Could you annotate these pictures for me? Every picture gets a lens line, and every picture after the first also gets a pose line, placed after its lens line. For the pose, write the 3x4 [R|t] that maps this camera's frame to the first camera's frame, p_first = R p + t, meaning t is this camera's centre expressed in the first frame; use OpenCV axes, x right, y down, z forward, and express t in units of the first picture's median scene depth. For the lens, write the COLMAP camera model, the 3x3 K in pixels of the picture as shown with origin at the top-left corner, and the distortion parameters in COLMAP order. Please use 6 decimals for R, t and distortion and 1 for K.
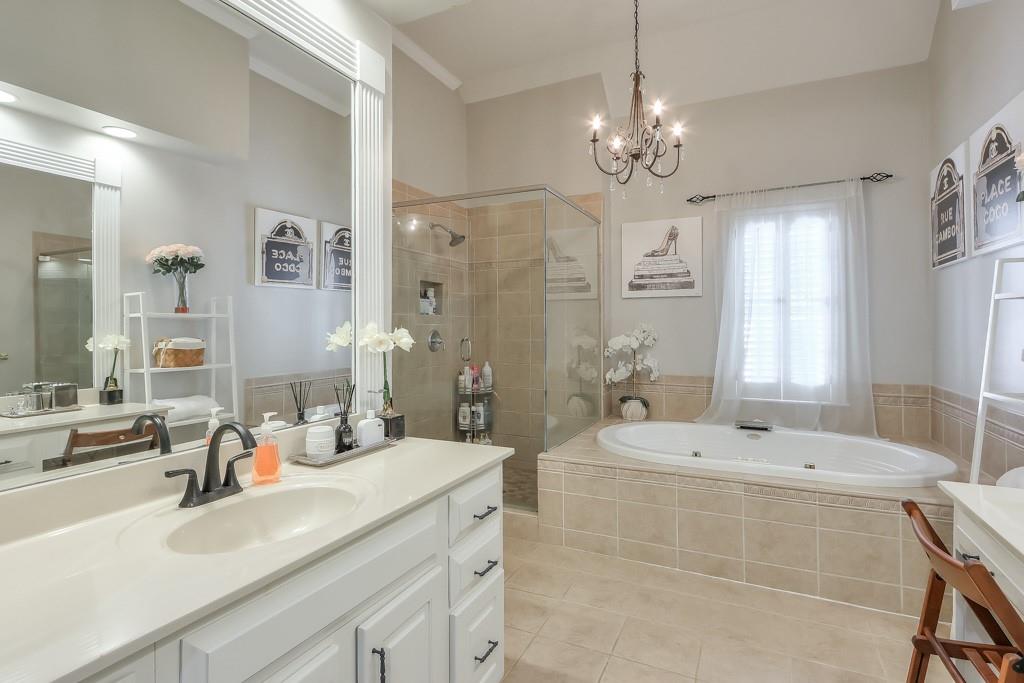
lens RADIAL K [[517.6, 0, 506.7], [0, 517.6, 324.5], [0, 0, 1]] dist [0.001810, -0.001960]
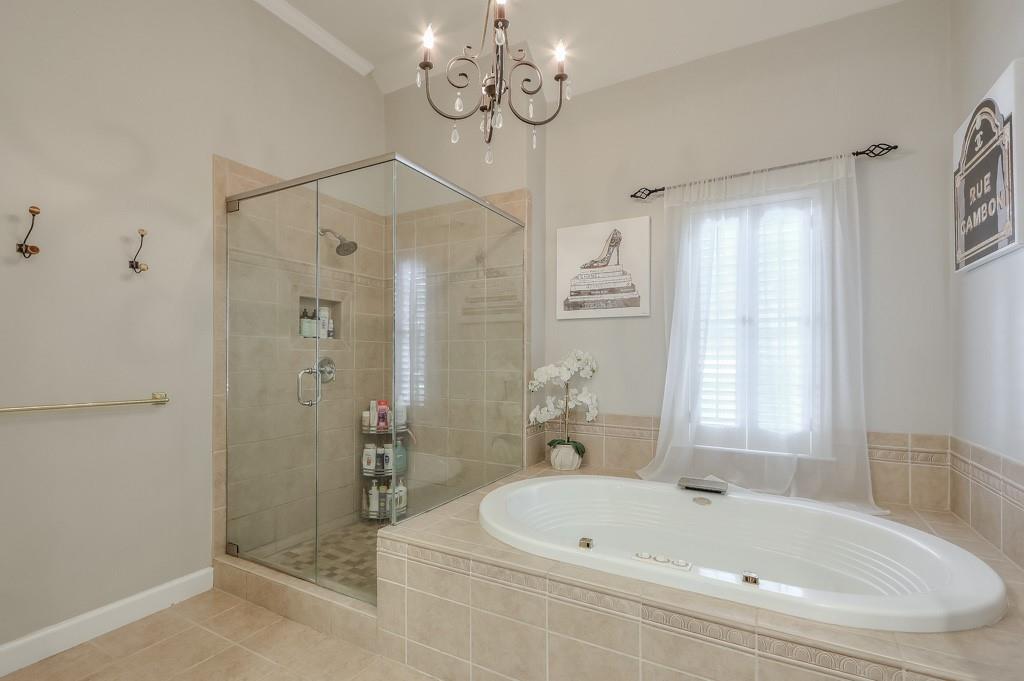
lens RADIAL K [[464.2, 0, 518.7], [0, 464.2, 358.0], [0, 0, 1]] dist [-0.000045, -0.000392]
pose [[0.998893, 0.004938, -0.046782, 0.242060], [-0.004762, 0.999981, 0.003872, 0.009074], [0.046800, -0.003645, 0.998898, 0.318535]]
